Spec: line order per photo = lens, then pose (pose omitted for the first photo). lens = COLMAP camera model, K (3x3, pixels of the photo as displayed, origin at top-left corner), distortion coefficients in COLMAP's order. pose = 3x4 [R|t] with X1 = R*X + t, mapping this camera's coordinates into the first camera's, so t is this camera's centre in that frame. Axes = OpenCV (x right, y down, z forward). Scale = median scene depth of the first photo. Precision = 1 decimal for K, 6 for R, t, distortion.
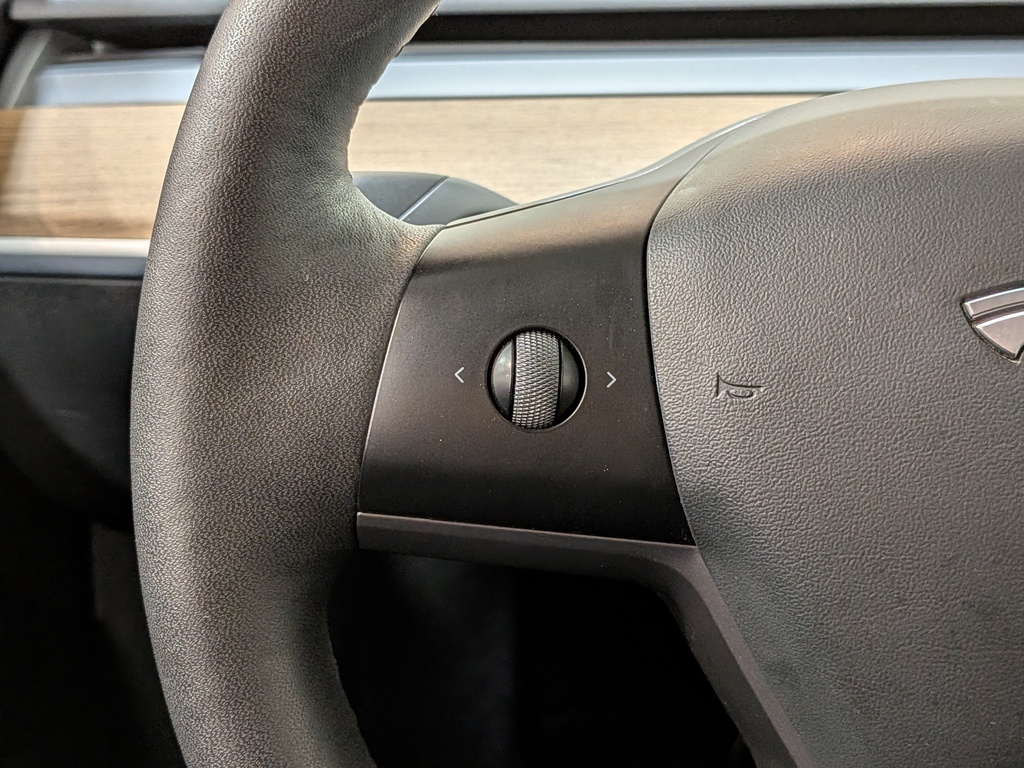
lens RADIAL K [[1478.5, 0, 511.3], [0, 1478.5, 400.1], [0, 0, 1]] dist [0.101985, -0.117162]
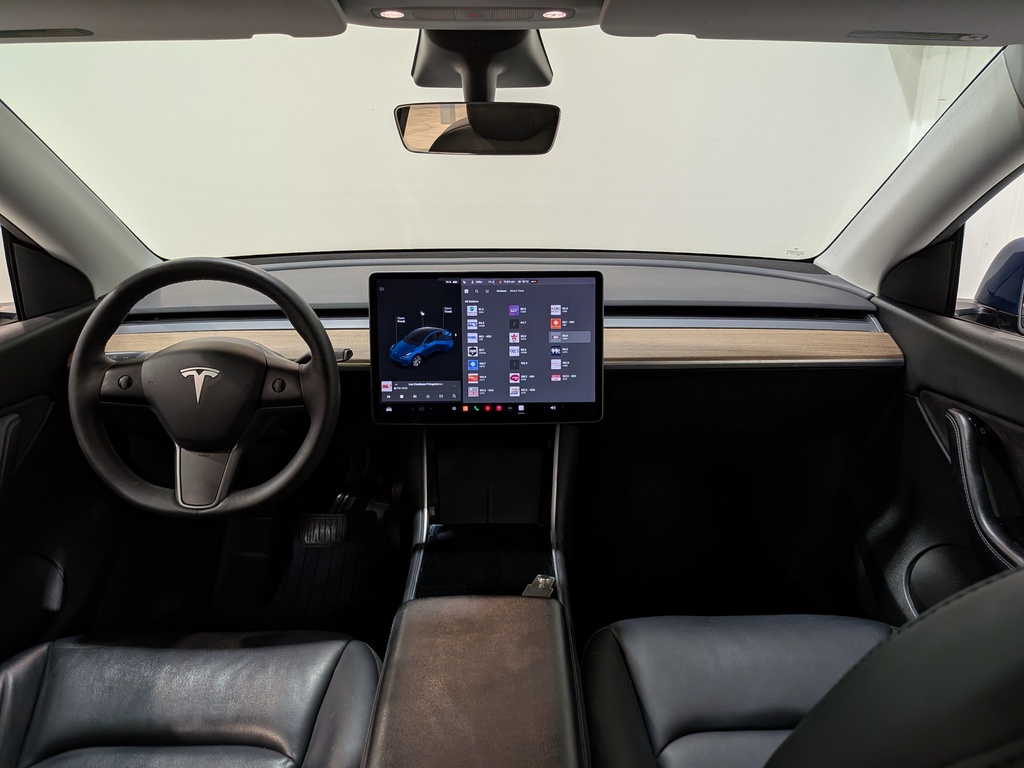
lens RADIAL K [[739.5, 0, 512.0], [0, 739.5, 389.9], [0, 0, 1]] dist [0.097880, -0.151806]
pose [[0.999369, -0.018156, 0.030527, 1.736907], [0.020050, 0.997817, -0.062923, 0.282896], [-0.029318, 0.063495, 0.997551, -2.616675]]
